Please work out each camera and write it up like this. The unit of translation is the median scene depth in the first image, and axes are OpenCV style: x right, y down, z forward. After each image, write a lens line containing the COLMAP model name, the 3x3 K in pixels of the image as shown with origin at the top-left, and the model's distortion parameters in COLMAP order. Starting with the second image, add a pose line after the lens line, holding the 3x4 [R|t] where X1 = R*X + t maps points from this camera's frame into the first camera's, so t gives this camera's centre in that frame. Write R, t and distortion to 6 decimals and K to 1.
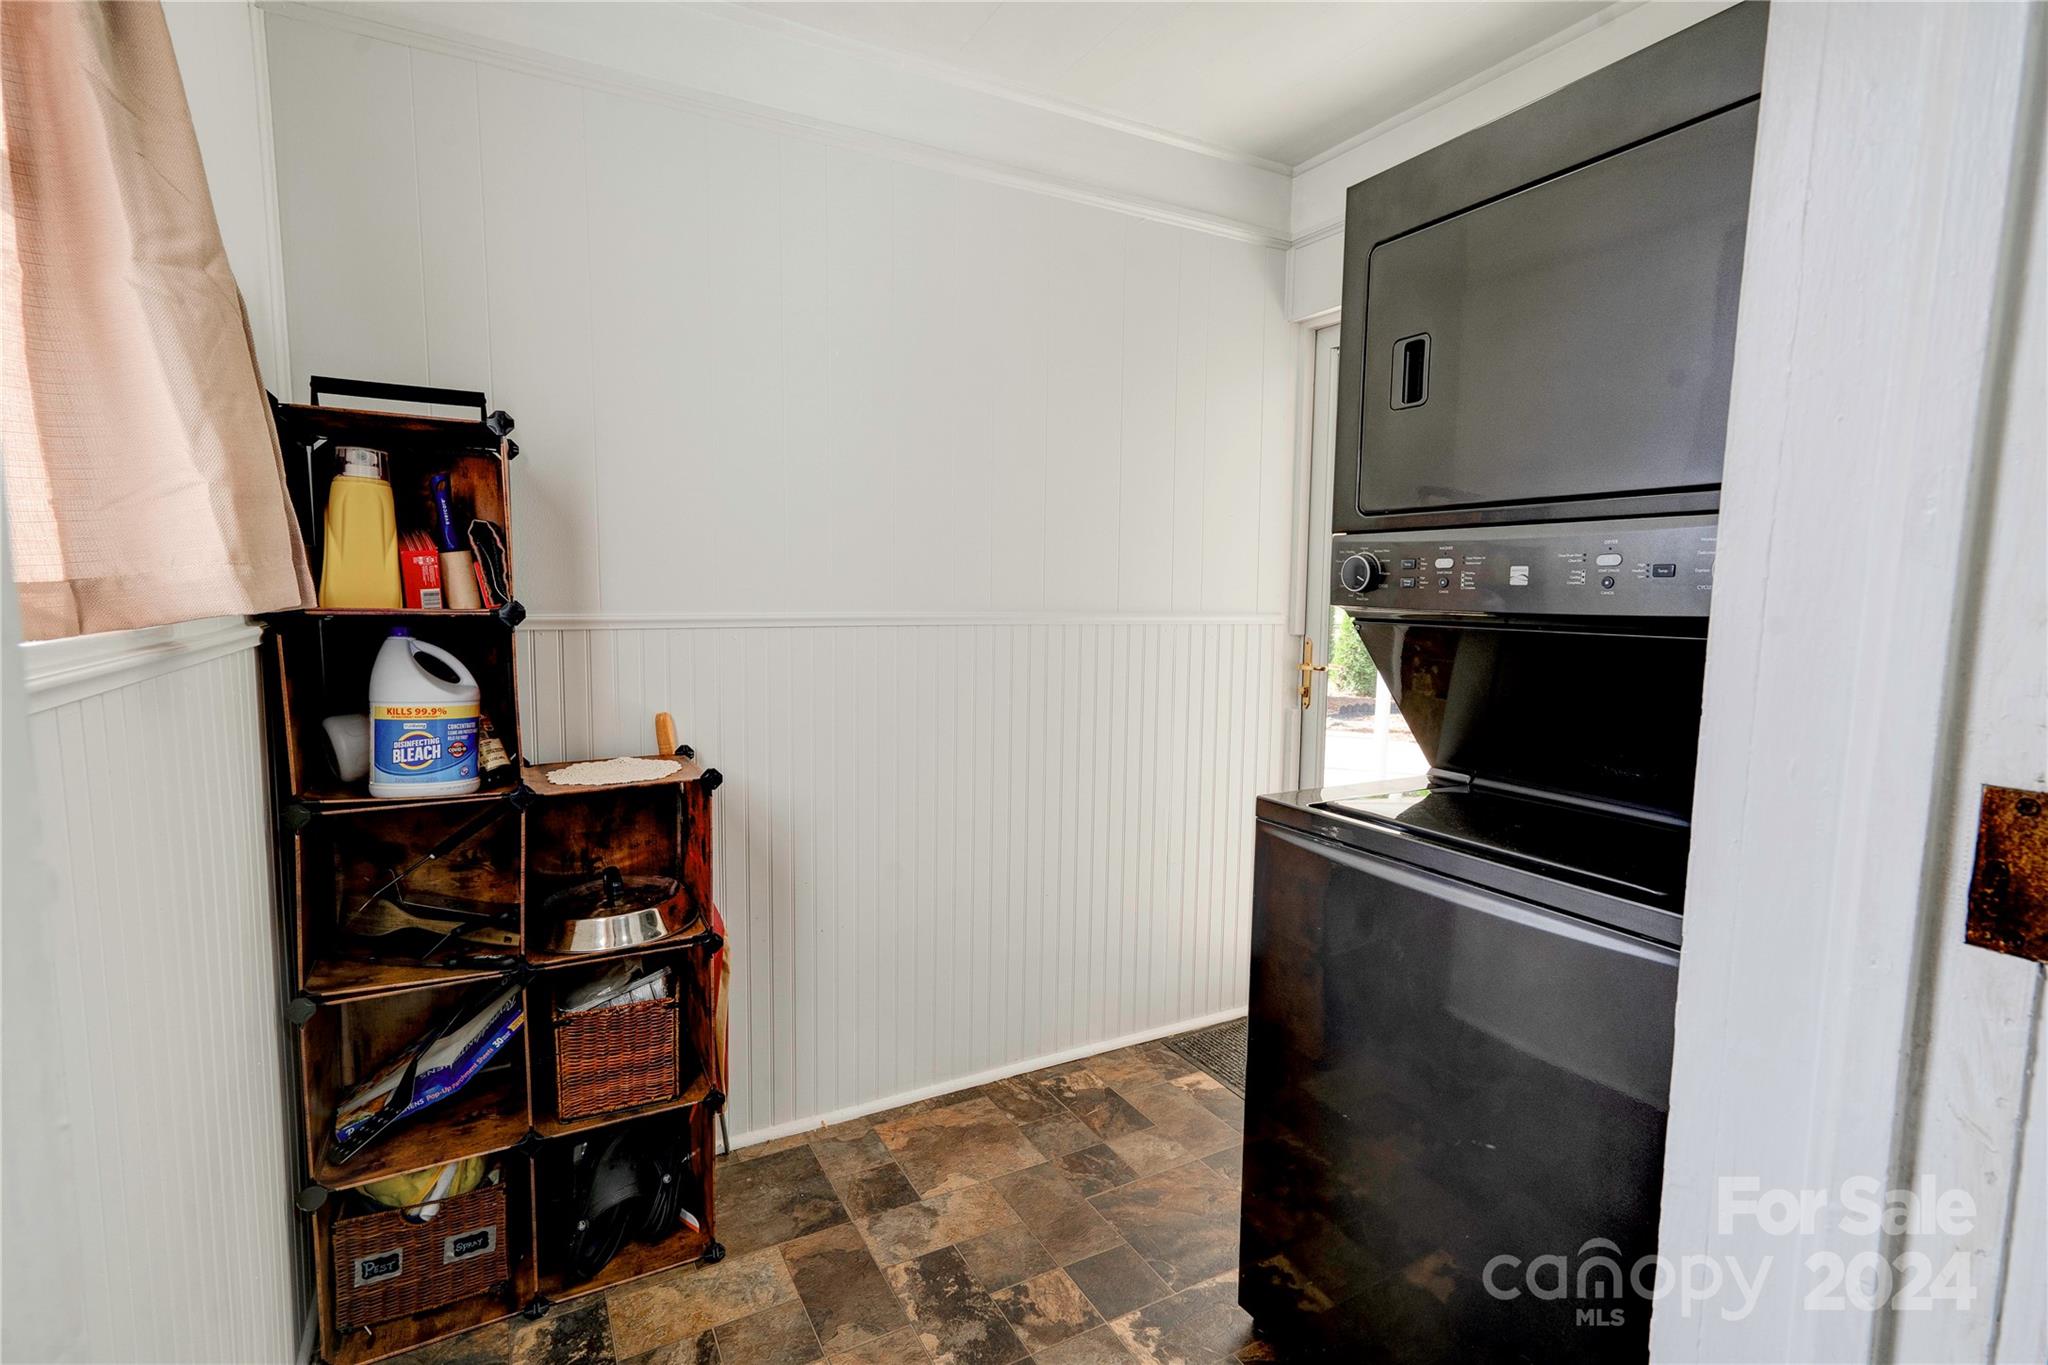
lens RADIAL K [[942.3, 0, 1007.8], [0, 942.3, 678.8], [0, 0, 1]] dist [-0.001452, 0.009272]
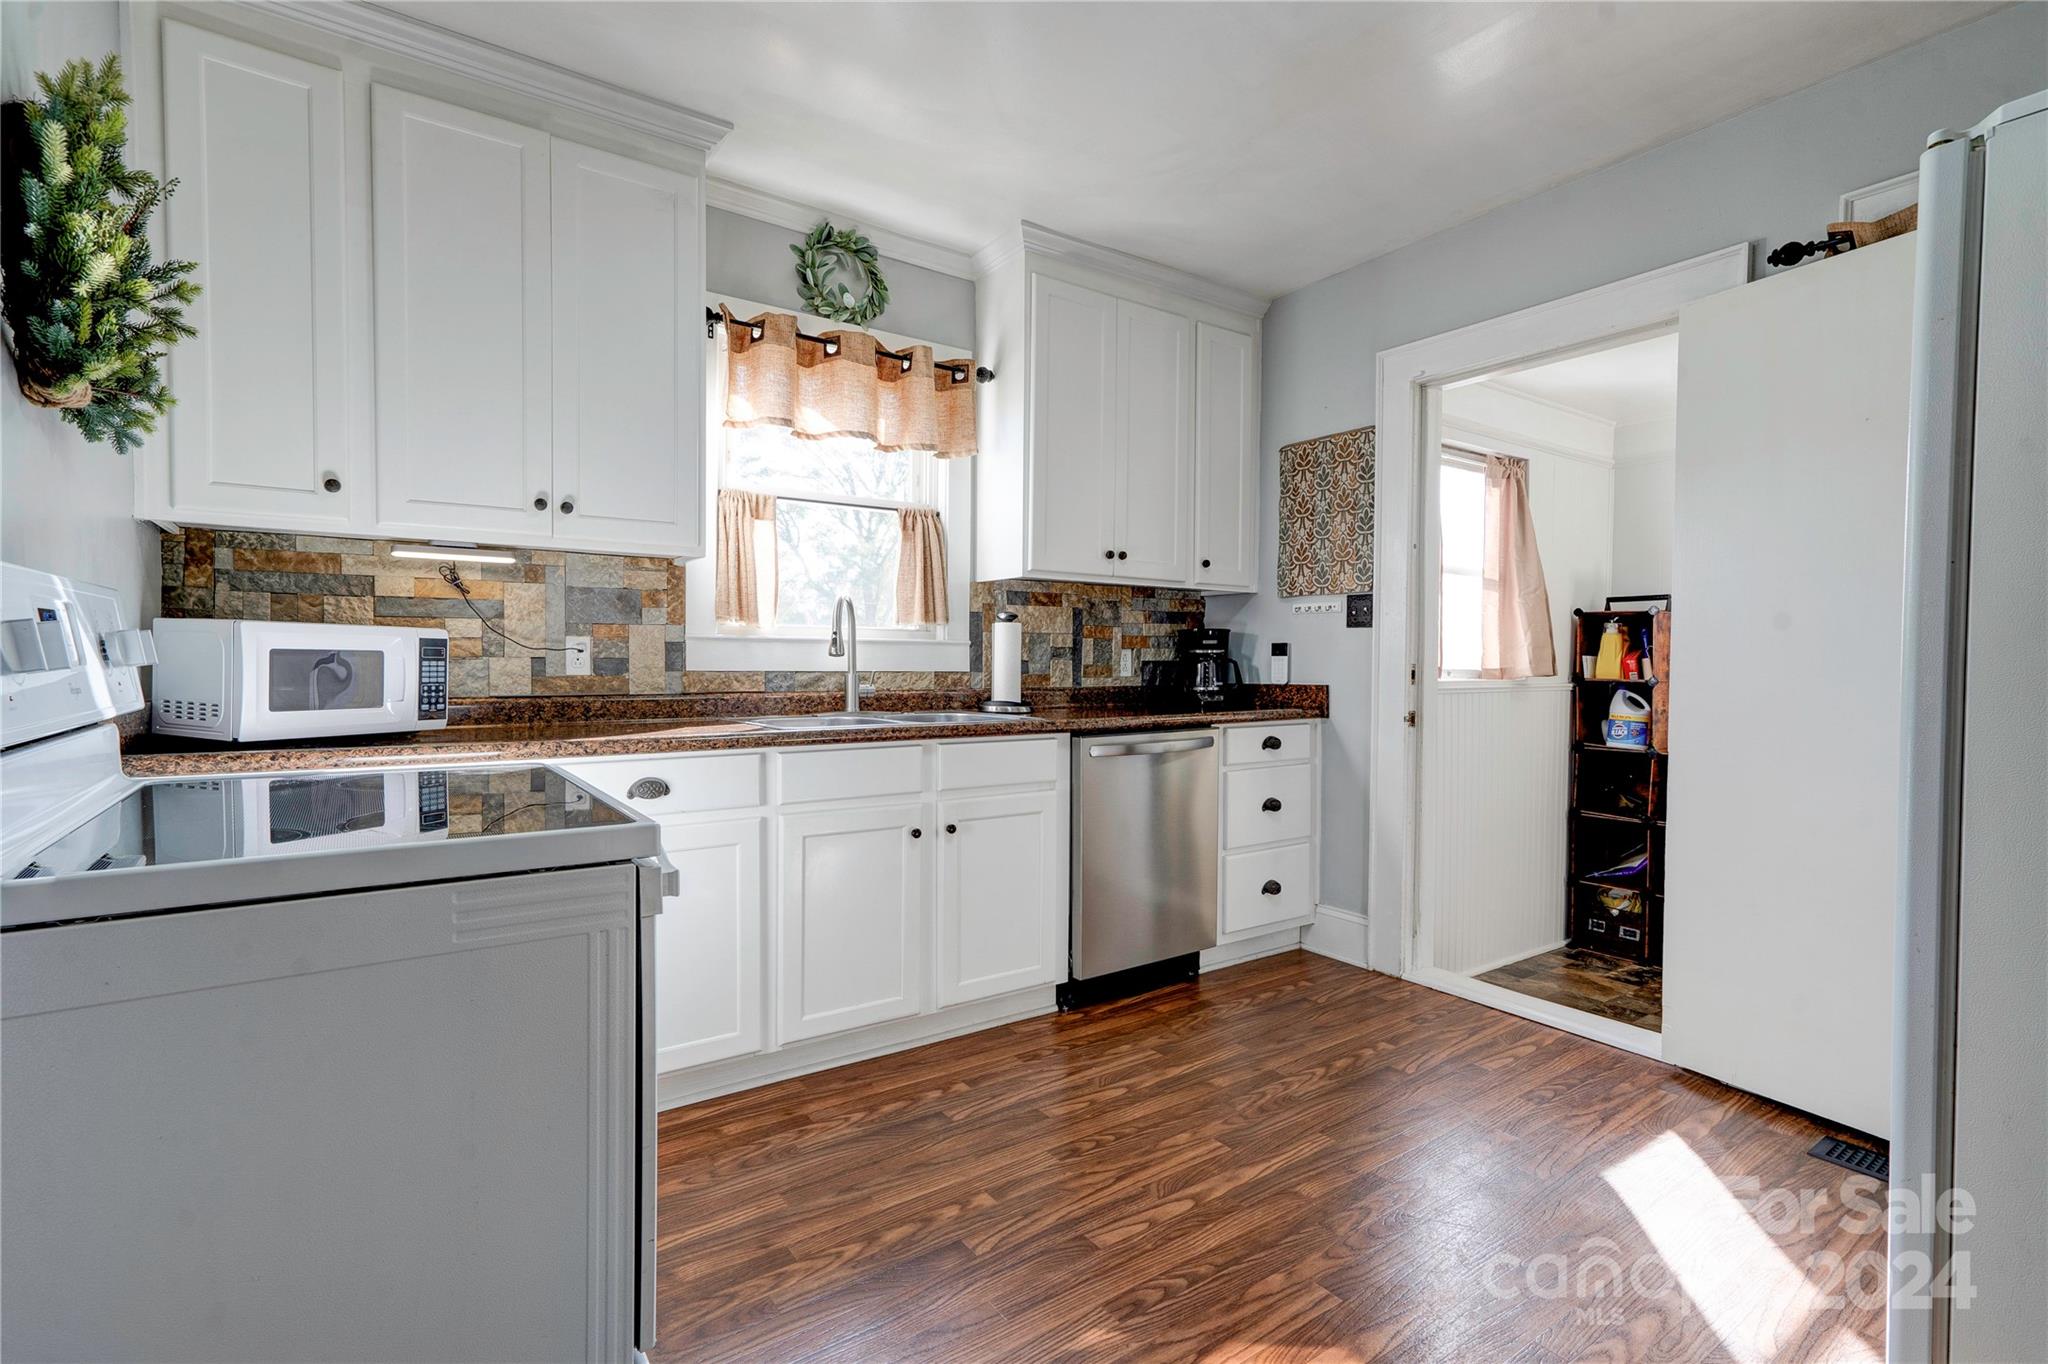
lens RADIAL K [[942.3, 0, 1007.8], [0, 942.3, 678.3], [0, 0, 1]] dist [-0.001452, 0.009272]
pose [[0.109188, 0.010409, -0.993967, 1.873816], [-0.109250, 0.994013, -0.001592, 0.121276], [0.987999, 0.108765, 0.109671, -1.053531]]
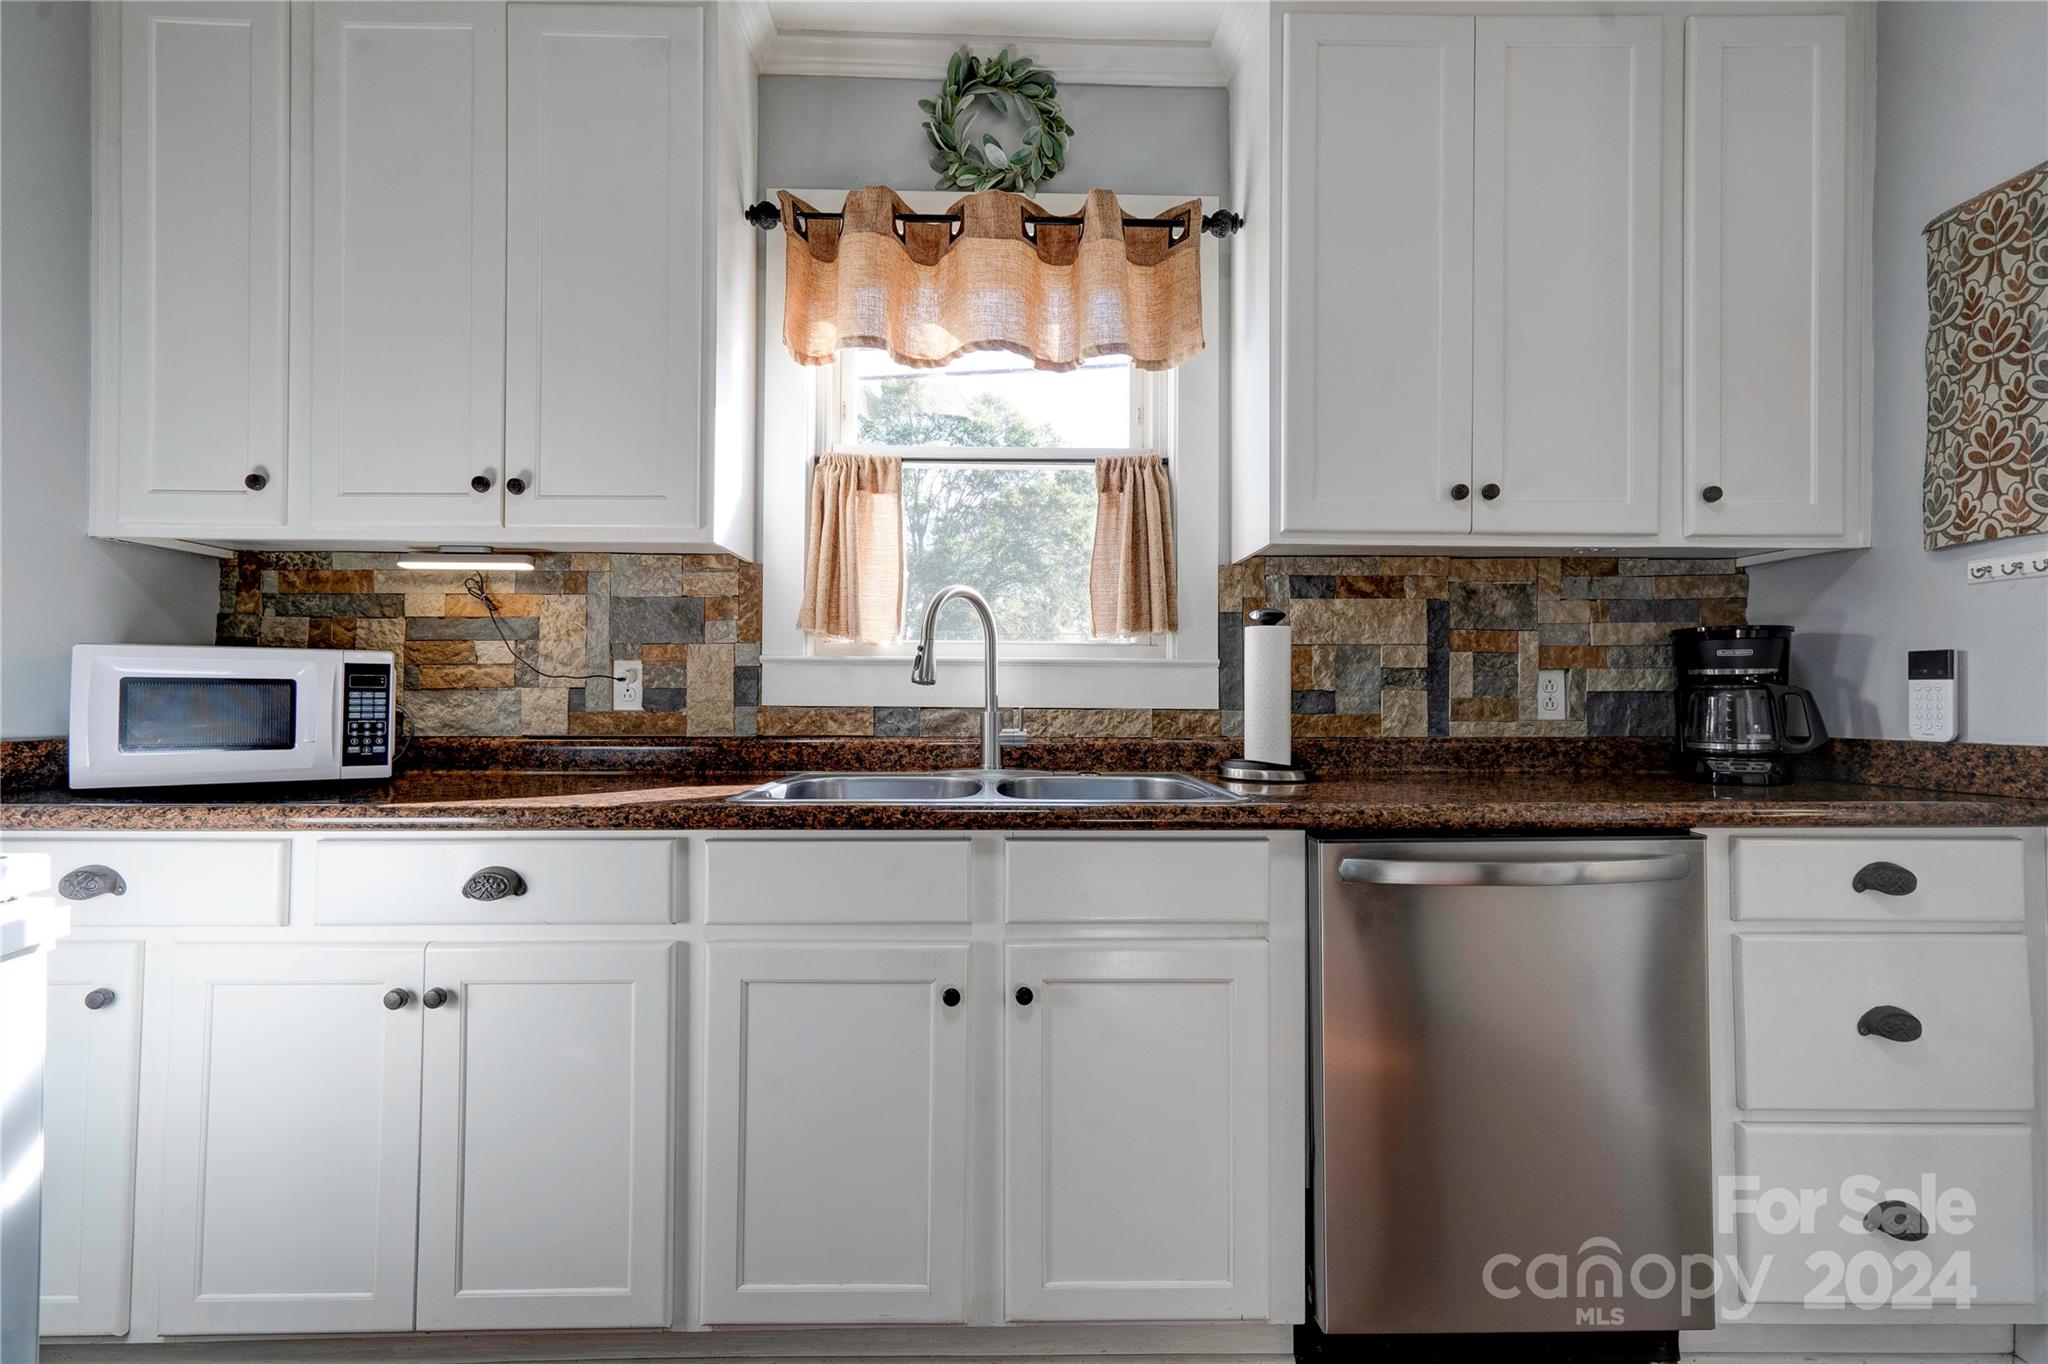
lens RADIAL K [[942.3, 0, 1007.8], [0, 942.3, 678.3], [0, 0, 1]] dist [-0.001452, 0.009272]
pose [[-0.454148, -0.024865, -0.890579, 1.025873], [-0.101580, 0.994537, 0.024033, 0.066190], [0.885116, 0.101380, -0.454193, -0.561601]]
